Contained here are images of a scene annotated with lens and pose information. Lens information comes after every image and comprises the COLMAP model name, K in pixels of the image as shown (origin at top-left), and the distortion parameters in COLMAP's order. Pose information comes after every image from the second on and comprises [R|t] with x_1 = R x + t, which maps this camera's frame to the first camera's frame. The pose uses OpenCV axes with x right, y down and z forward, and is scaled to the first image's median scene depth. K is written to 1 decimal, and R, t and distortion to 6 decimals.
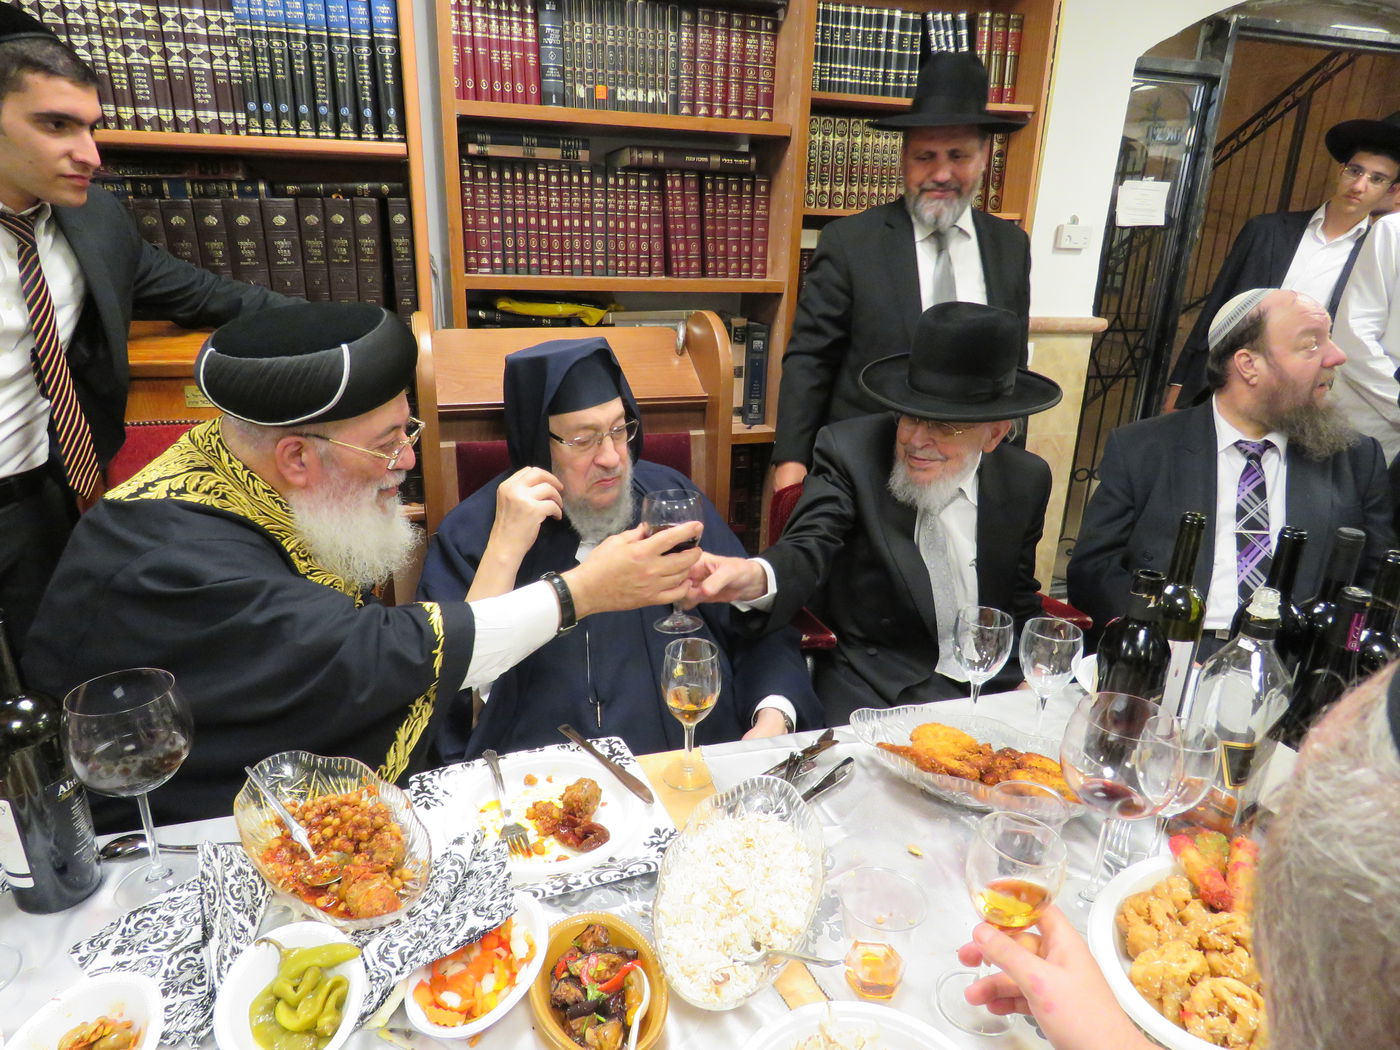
lens RADIAL K [[897.7, 0, 700.9], [0, 897.7, 524.3], [0, 0, 1]] dist [-0.024083, 0.016841]
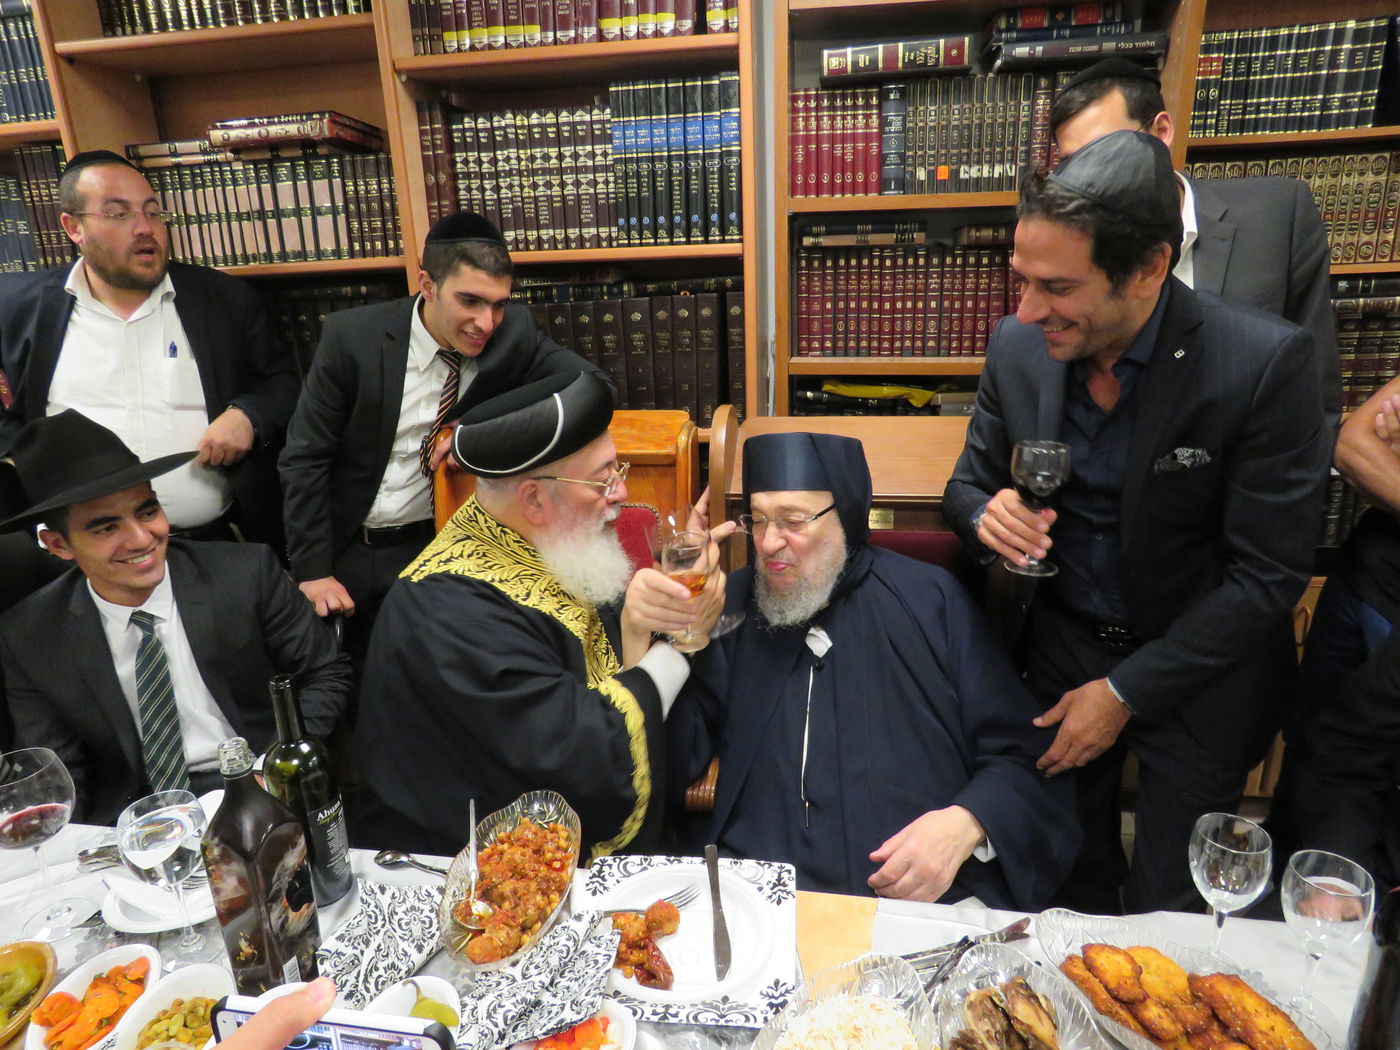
lens RADIAL K [[897.7, 0, 685.9], [0, 897.7, 521.2], [0, 0, 1]] dist [-0.024083, 0.016841]
pose [[0.879310, 0.081516, -0.469222, 0.131933], [-0.096539, 0.995297, -0.008003, -0.068919], [0.466363, 0.052336, 0.883044, 0.024272]]
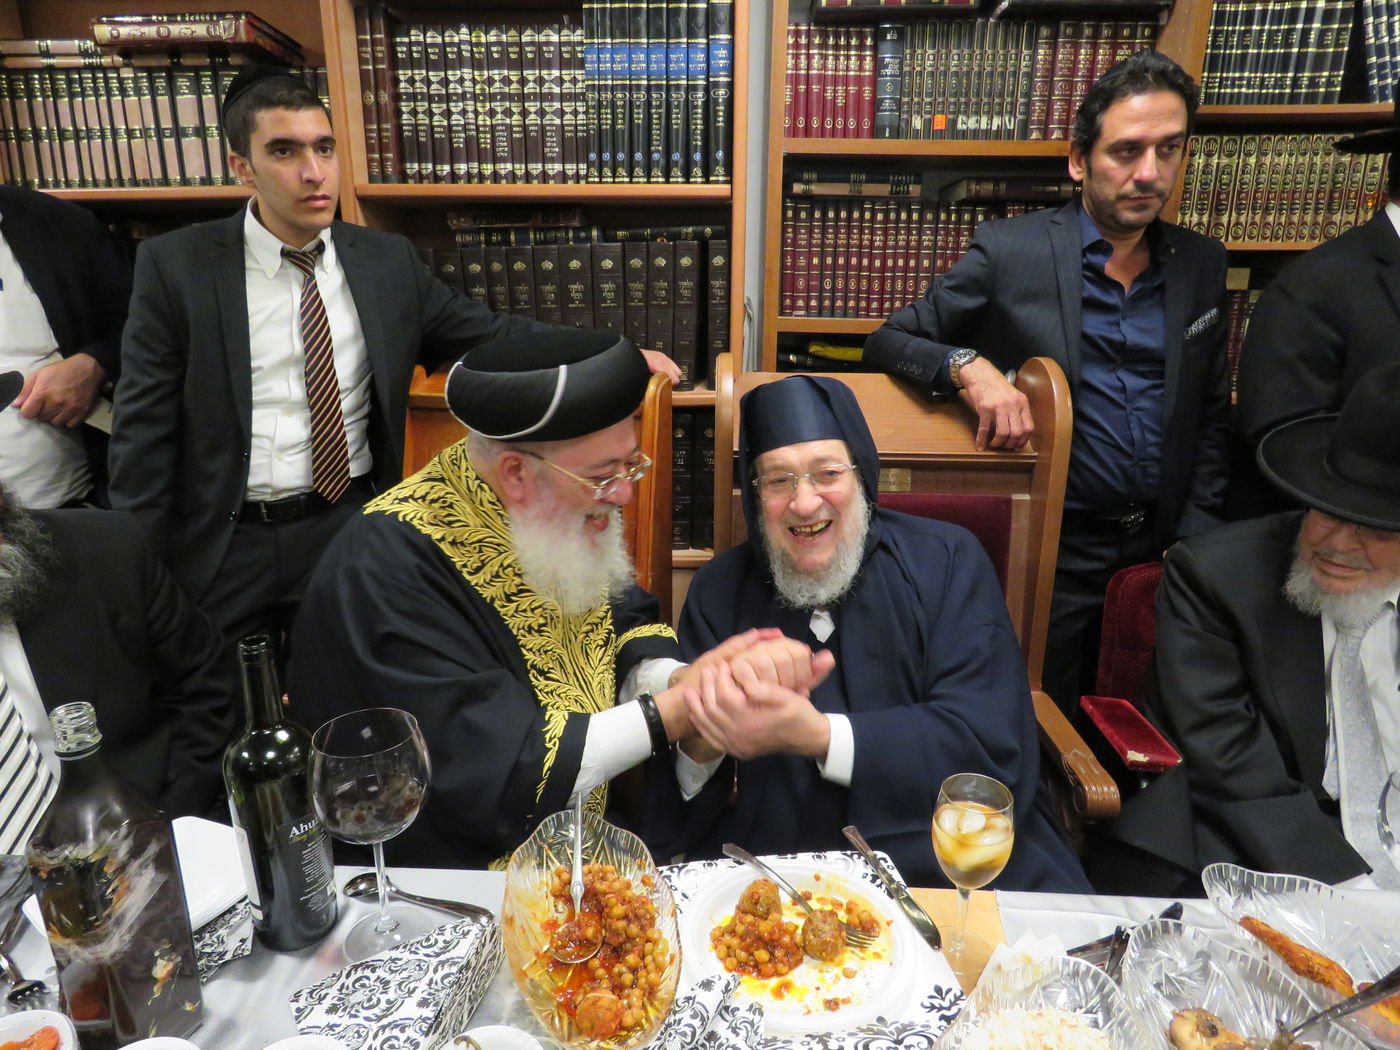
lens RADIAL K [[897.7, 0, 685.5], [0, 897.7, 528.5], [0, 0, 1]] dist [-0.024083, 0.016841]
pose [[0.934840, 0.079887, -0.345965, -0.004679], [-0.095871, 0.994962, -0.029310, -0.014043], [0.341880, 0.060568, 0.937790, 0.071851]]
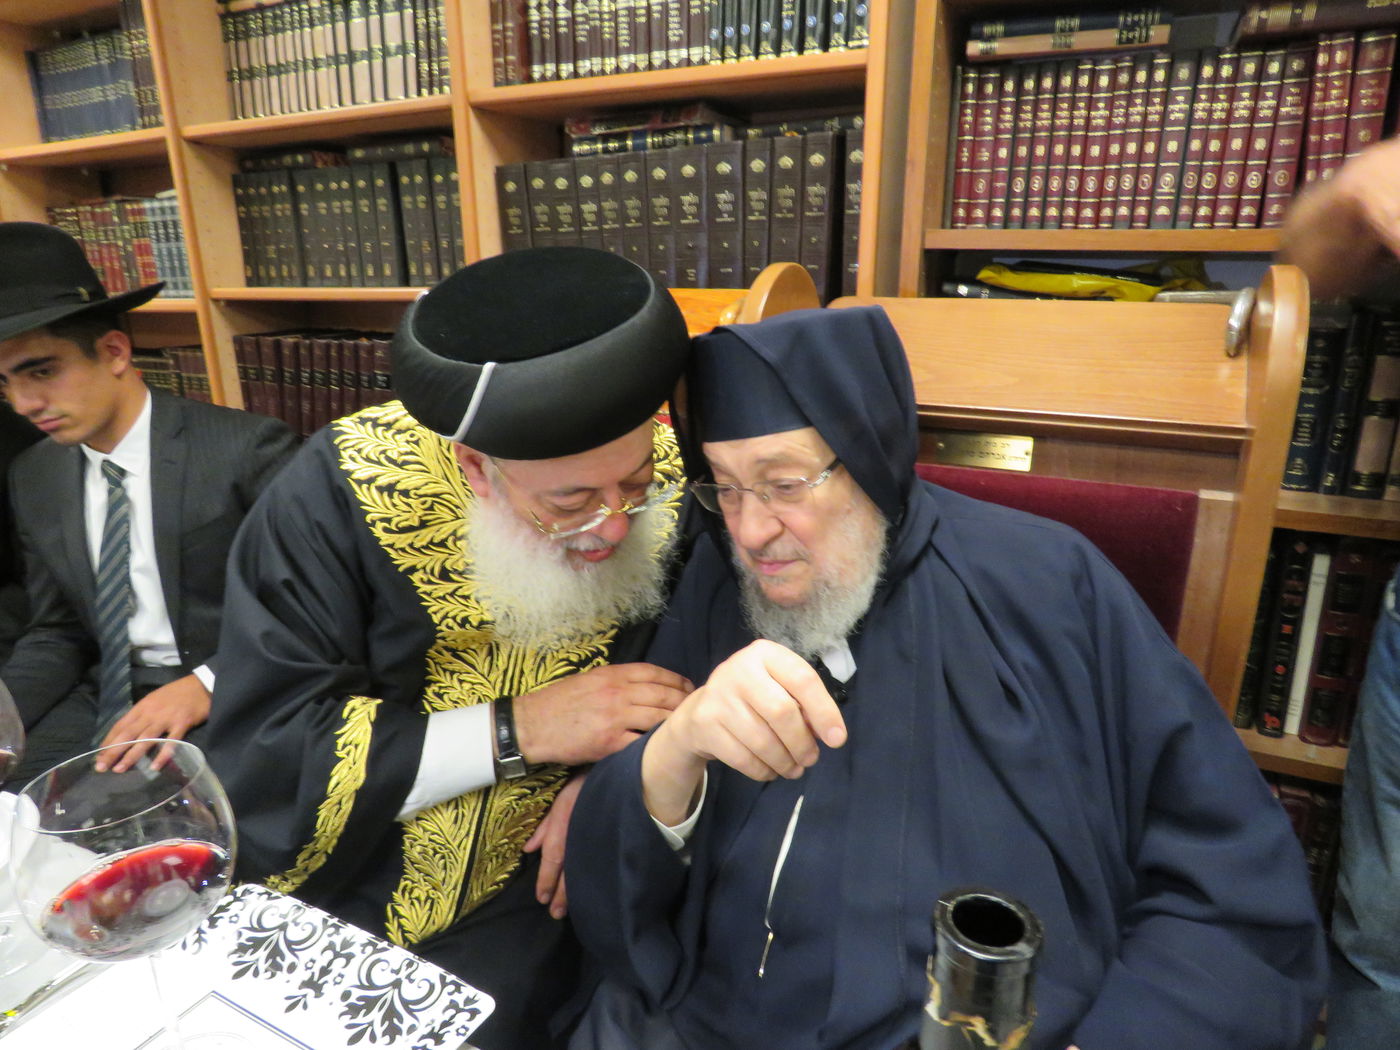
lens RADIAL K [[897.7, 0, 686.8], [0, 897.7, 529.7], [0, 0, 1]] dist [-0.024083, 0.016841]
pose [[0.699283, 0.184722, -0.690566, 0.130386], [-0.203421, 0.977518, 0.055490, -0.044604], [0.685291, 0.101673, 0.721137, 0.367522]]
